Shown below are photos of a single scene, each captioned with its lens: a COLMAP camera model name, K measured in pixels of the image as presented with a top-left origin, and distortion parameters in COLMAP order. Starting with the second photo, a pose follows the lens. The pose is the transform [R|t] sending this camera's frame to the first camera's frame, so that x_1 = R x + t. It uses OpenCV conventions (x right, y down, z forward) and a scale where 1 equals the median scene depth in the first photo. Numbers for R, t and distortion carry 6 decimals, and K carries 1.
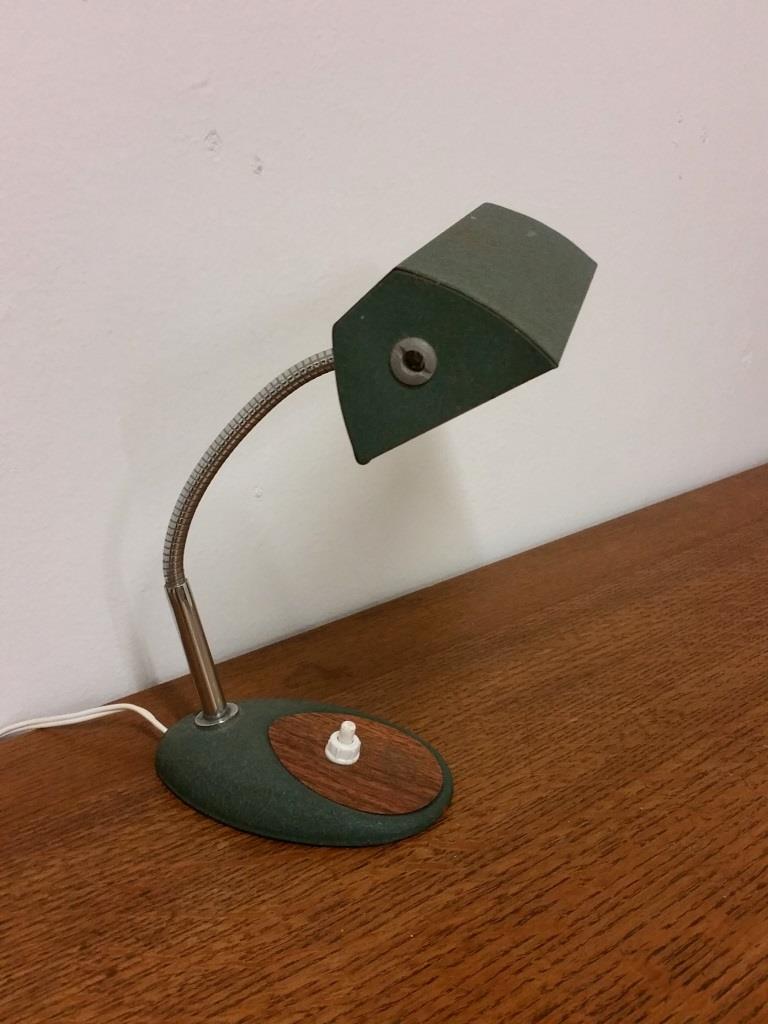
lens RADIAL K [[1142.3, 0, 382.1], [0, 1142.3, 533.7], [0, 0, 1]] dist [0.035593, 0.000000]
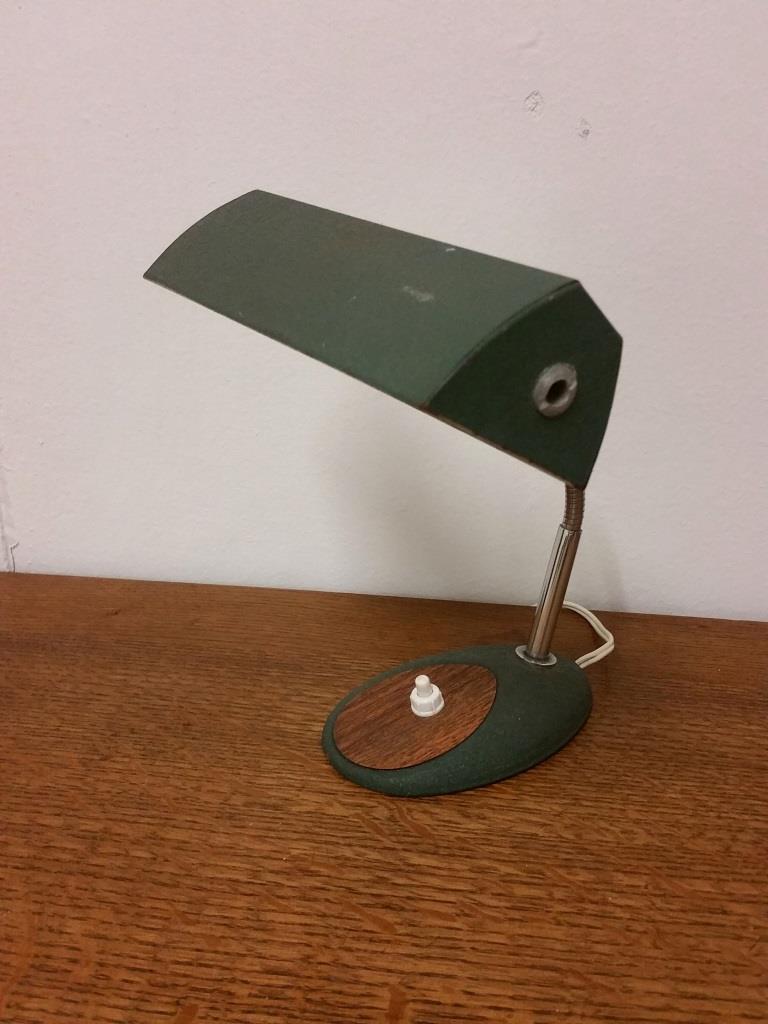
lens RADIAL K [[1142.3, 0, 384.2], [0, 1142.3, 529.2], [0, 0, 1]] dist [0.035593, 0.000000]
pose [[0.683766, 0.312207, -0.659538, 0.654479], [-0.291161, 0.945511, 0.145721, -0.112723], [0.669095, 0.092393, 0.737411, 0.238236]]
